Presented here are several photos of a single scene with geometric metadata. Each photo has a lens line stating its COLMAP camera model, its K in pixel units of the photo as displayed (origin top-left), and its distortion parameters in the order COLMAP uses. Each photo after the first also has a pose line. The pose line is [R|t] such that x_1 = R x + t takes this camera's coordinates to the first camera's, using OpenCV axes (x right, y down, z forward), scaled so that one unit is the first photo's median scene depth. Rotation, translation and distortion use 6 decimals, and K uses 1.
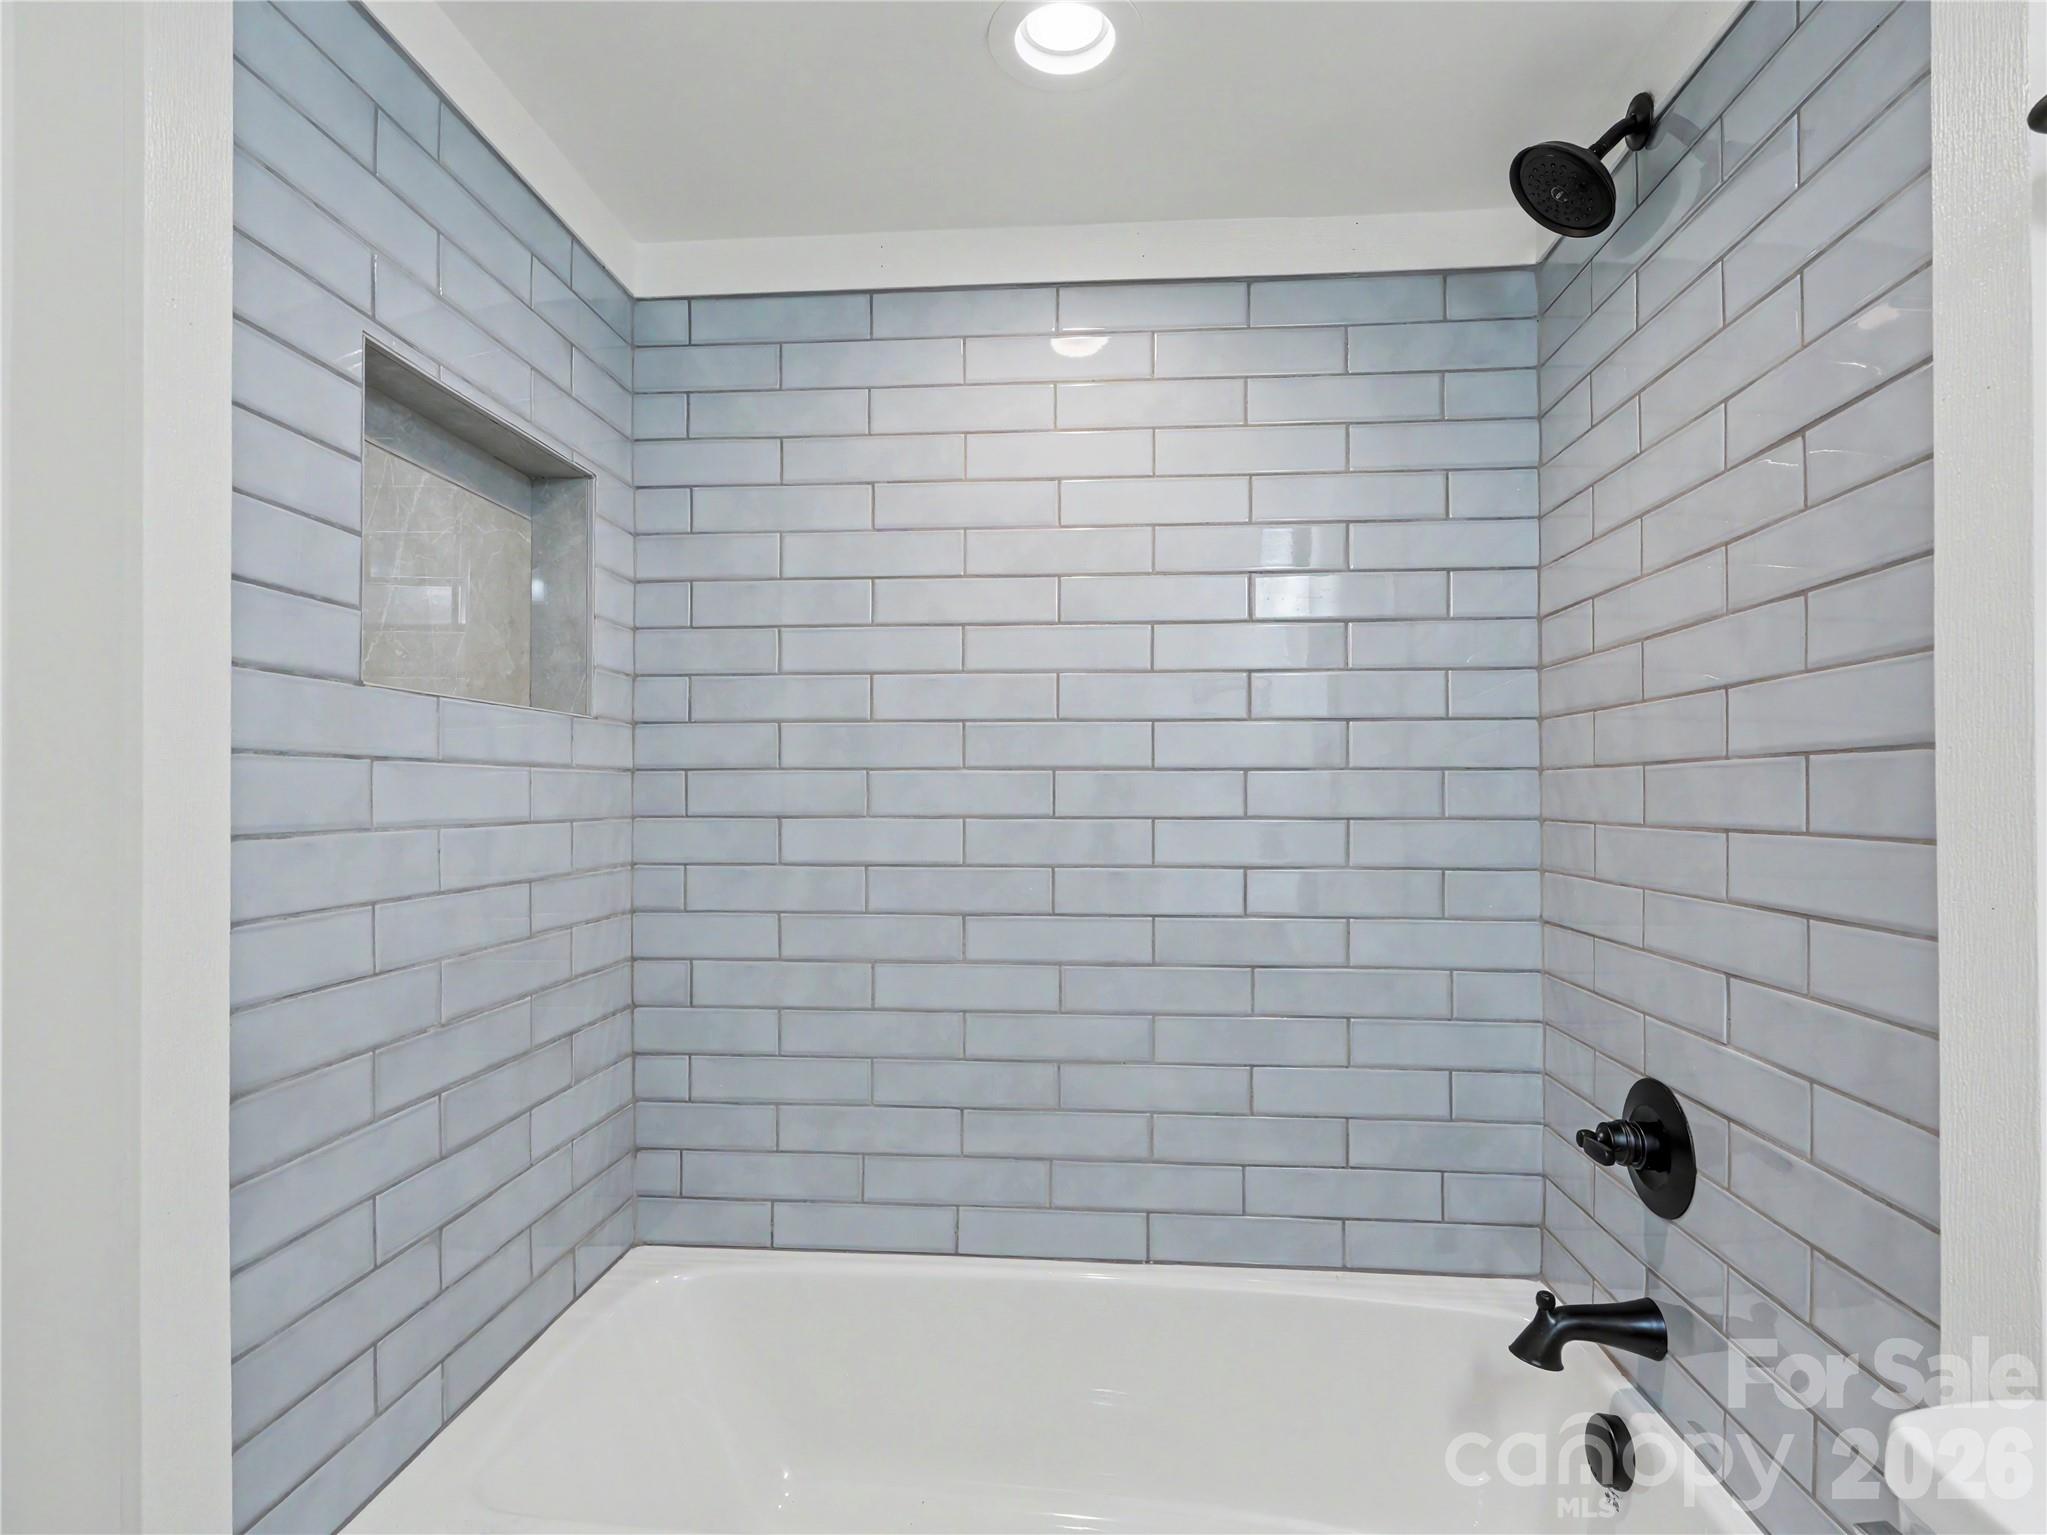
lens RADIAL K [[1016.4, 0, 1038.1], [0, 1016.4, 777.3], [0, 0, 1]] dist [0.001107, 0.001729]
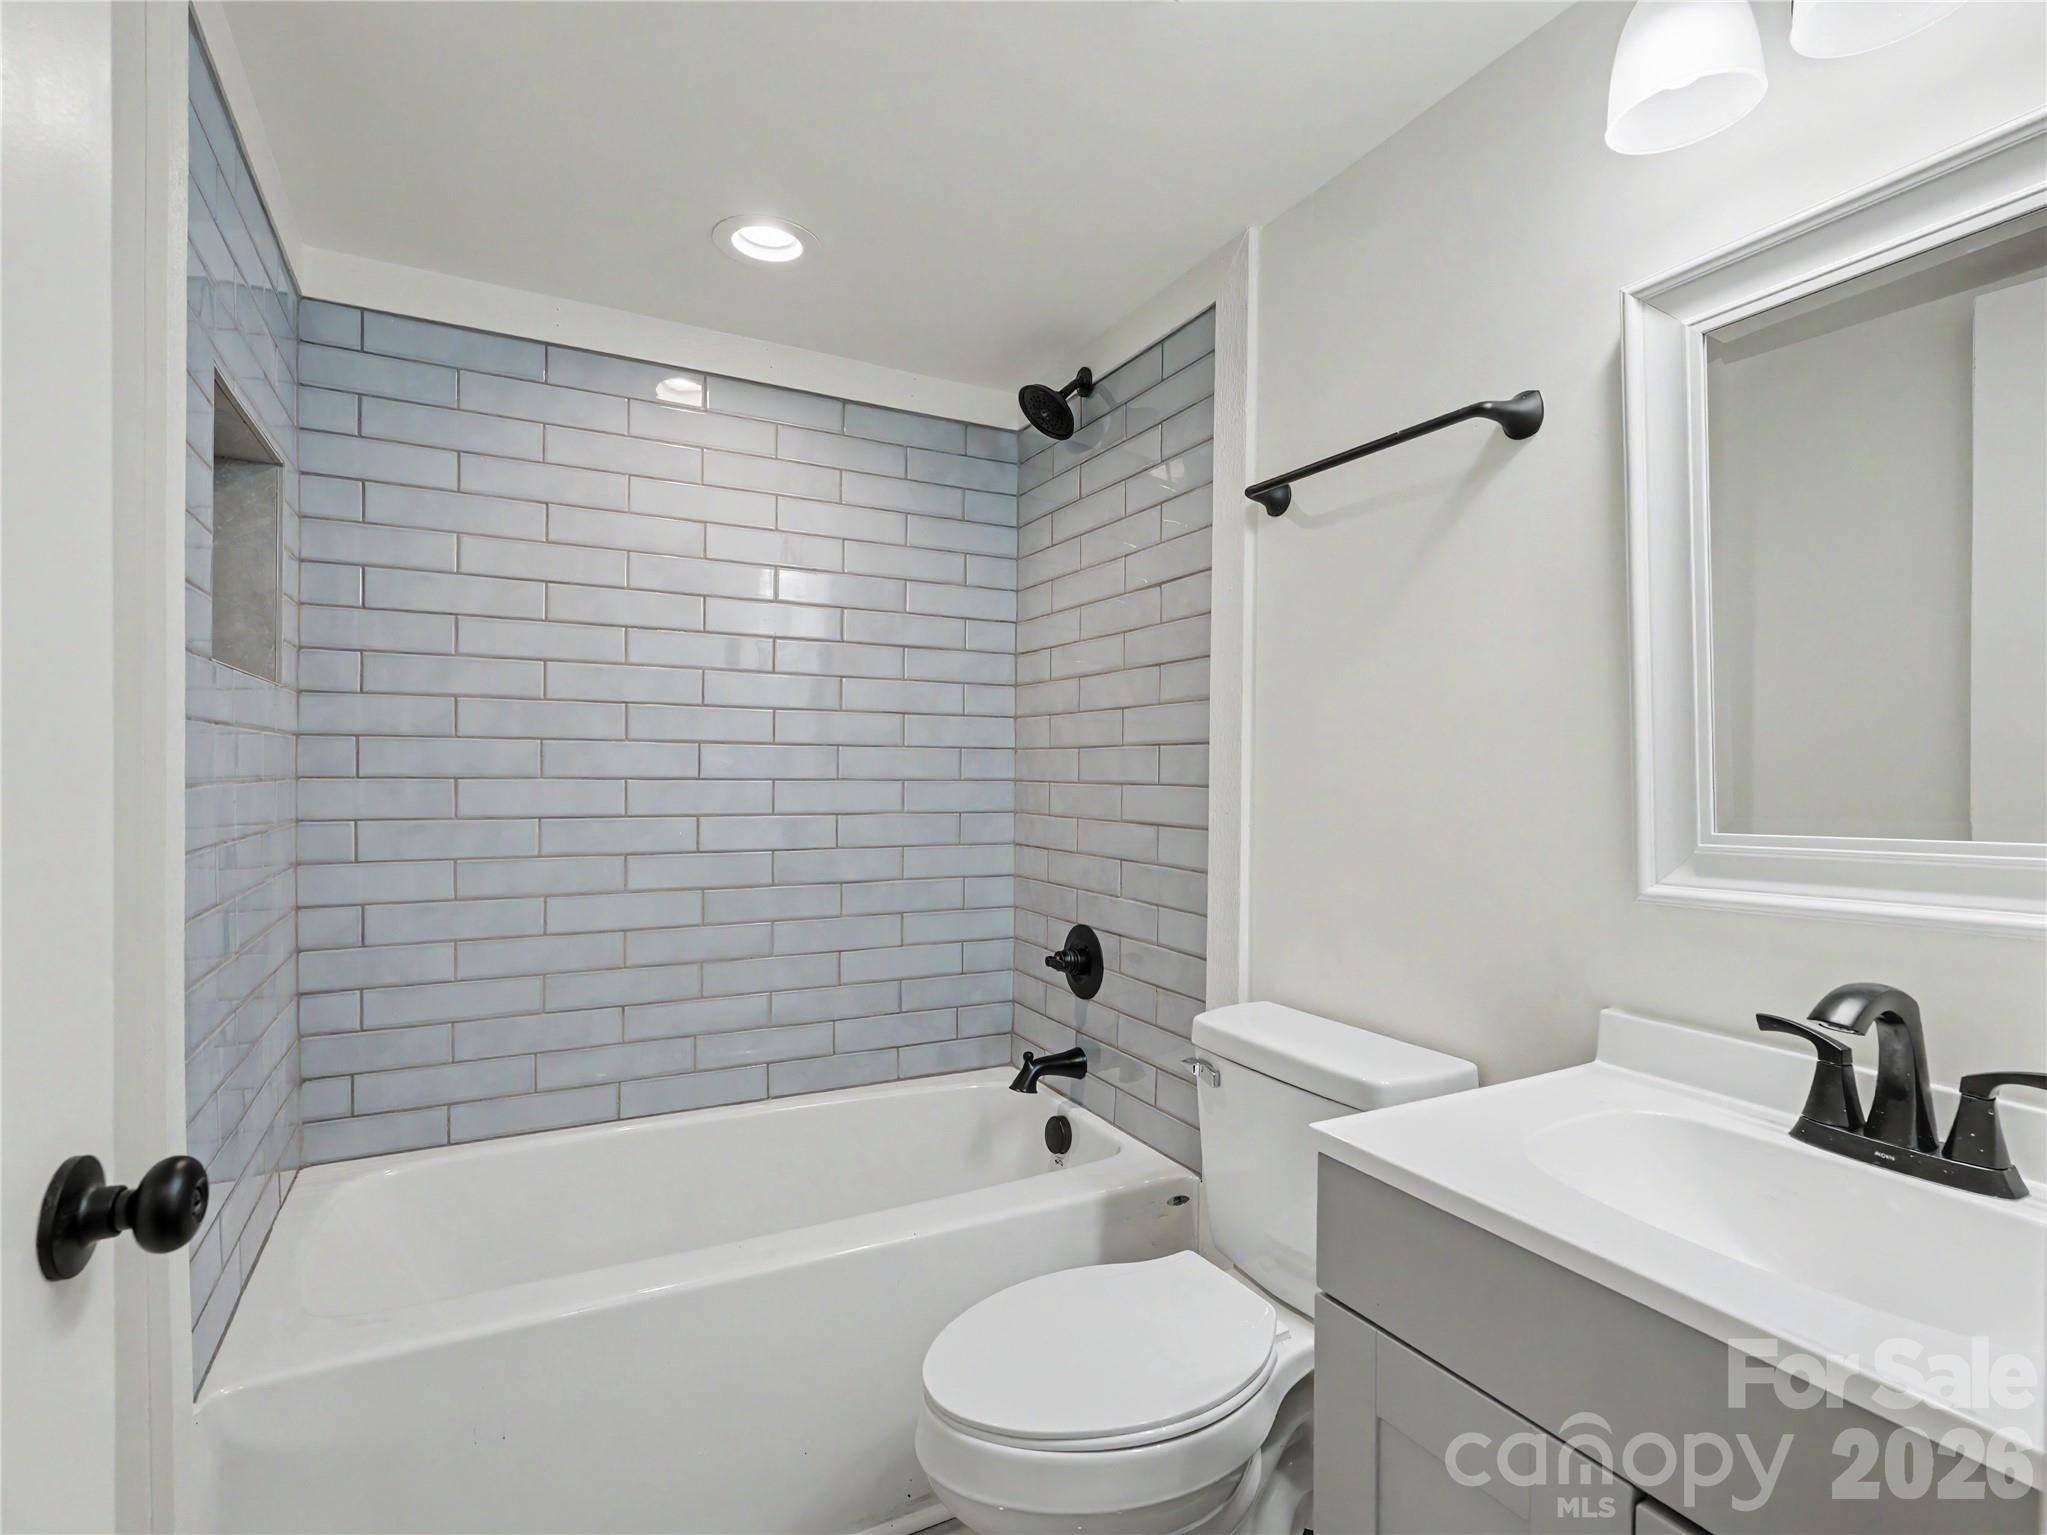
lens RADIAL K [[1016.4, 0, 1015.8], [0, 1016.4, 766.3], [0, 0, 1]] dist [0.001107, 0.001729]
pose [[0.846797, 0.009567, 0.531829, -0.347601], [-0.018266, 0.999772, 0.011099, 0.000986], [-0.531602, -0.019113, 0.846779, -0.347606]]
